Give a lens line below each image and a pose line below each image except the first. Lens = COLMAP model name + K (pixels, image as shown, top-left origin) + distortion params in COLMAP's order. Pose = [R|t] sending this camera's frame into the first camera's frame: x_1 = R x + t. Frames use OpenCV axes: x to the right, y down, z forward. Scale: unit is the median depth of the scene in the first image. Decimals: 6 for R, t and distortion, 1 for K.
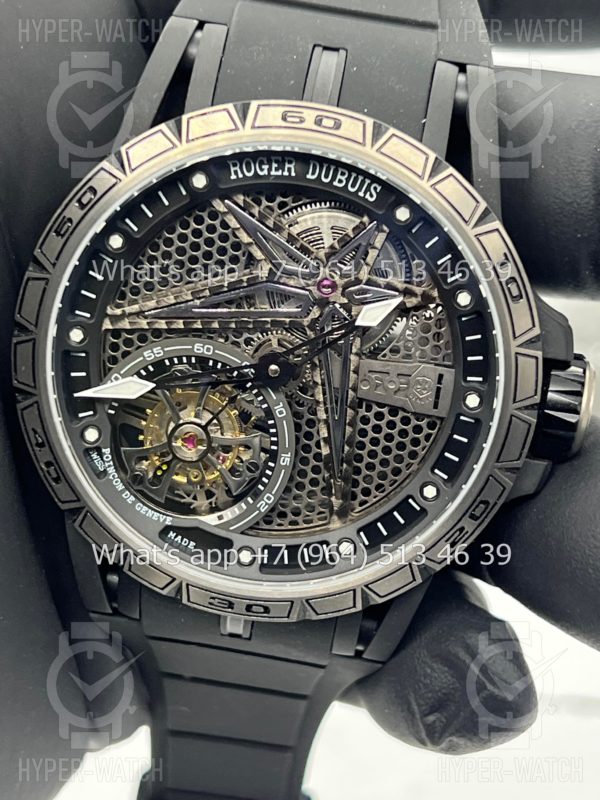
lens RADIAL K [[1859.8, 0, 302.8], [0, 1859.8, 406.0], [0, 0, 1]] dist [0.202093, 0.000000]
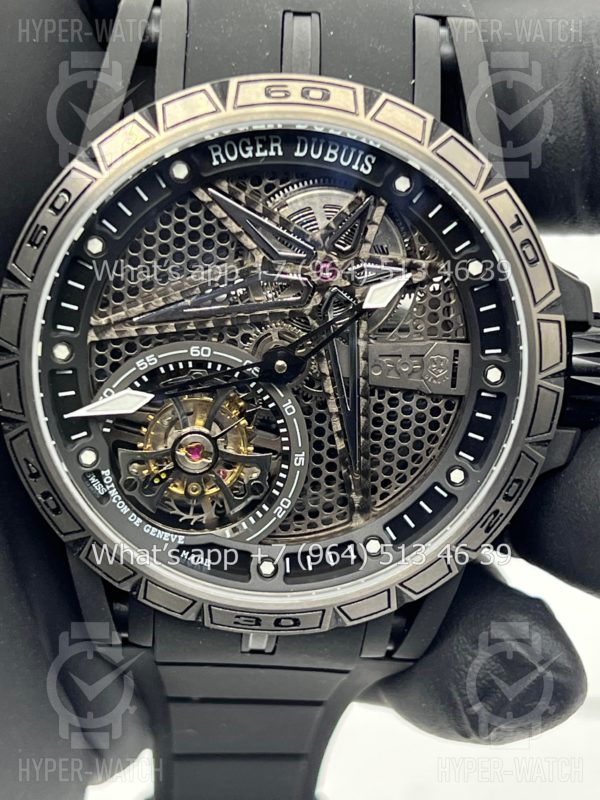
lens RADIAL K [[1859.8, 0, 299.8], [0, 1859.8, 401.1], [0, 0, 1]] dist [0.202093, 0.000000]
pose [[0.989521, -0.112903, 0.090006, -0.090726], [0.111140, 0.993506, 0.024378, -0.023305], [-0.092174, -0.014120, 0.995643, 0.075249]]
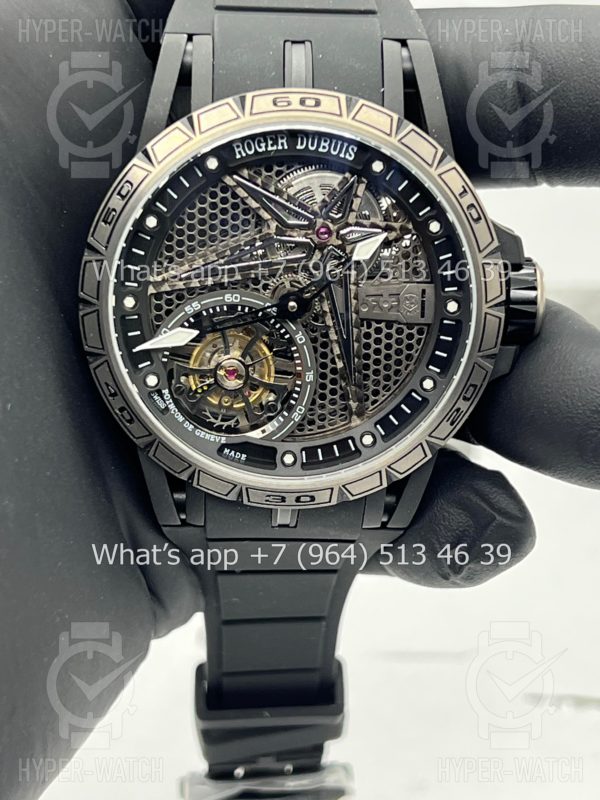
lens RADIAL K [[1859.8, 0, 302.0], [0, 1859.8, 406.7], [0, 0, 1]] dist [0.202093, 0.000000]
pose [[0.984735, -0.153419, 0.082214, -0.120862], [0.151267, 0.987980, 0.031836, 0.008467], [-0.086110, -0.018914, 0.996106, -0.238757]]
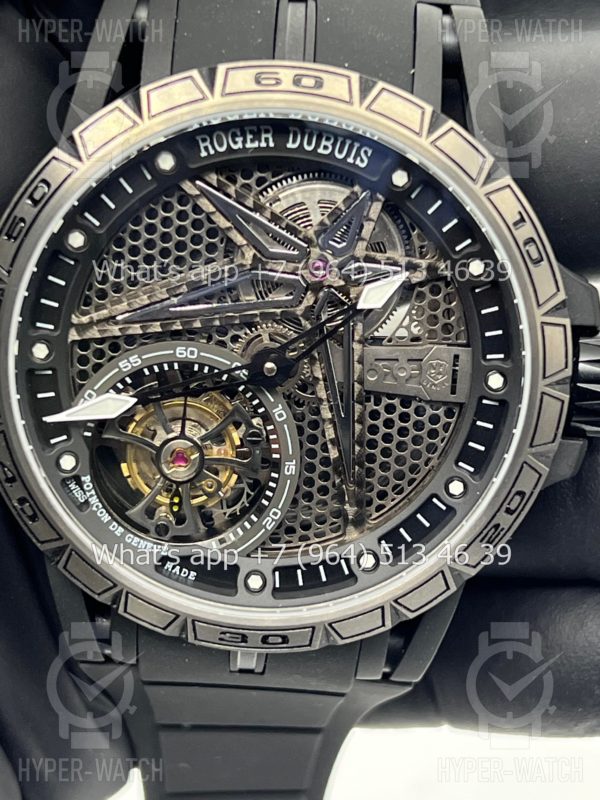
lens RADIAL K [[1859.8, 0, 304.4], [0, 1859.8, 399.2], [0, 0, 1]] dist [0.202093, 0.000000]
pose [[0.993033, -0.098243, 0.065070, -0.057643], [0.098377, 0.995149, 0.001141, -0.004215], [-0.064867, 0.005268, 0.997880, 0.118777]]
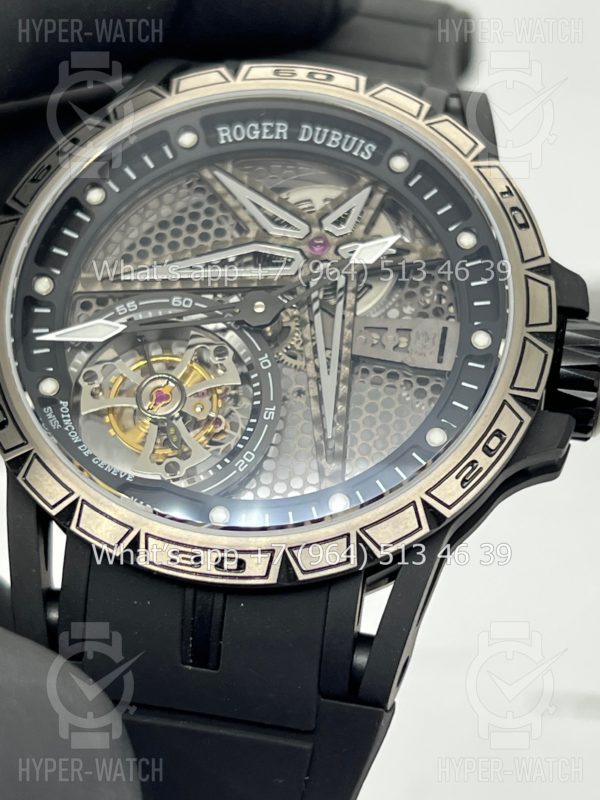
lens RADIAL K [[1859.8, 0, 333.3], [0, 1859.8, 399.1], [0, 0, 1]] dist [0.202093, 0.000000]
pose [[0.999860, 0.014084, 0.008982, 0.012807], [-0.005756, 0.795253, -0.606250, 0.557761], [-0.015682, 0.606114, 0.795223, 0.306522]]
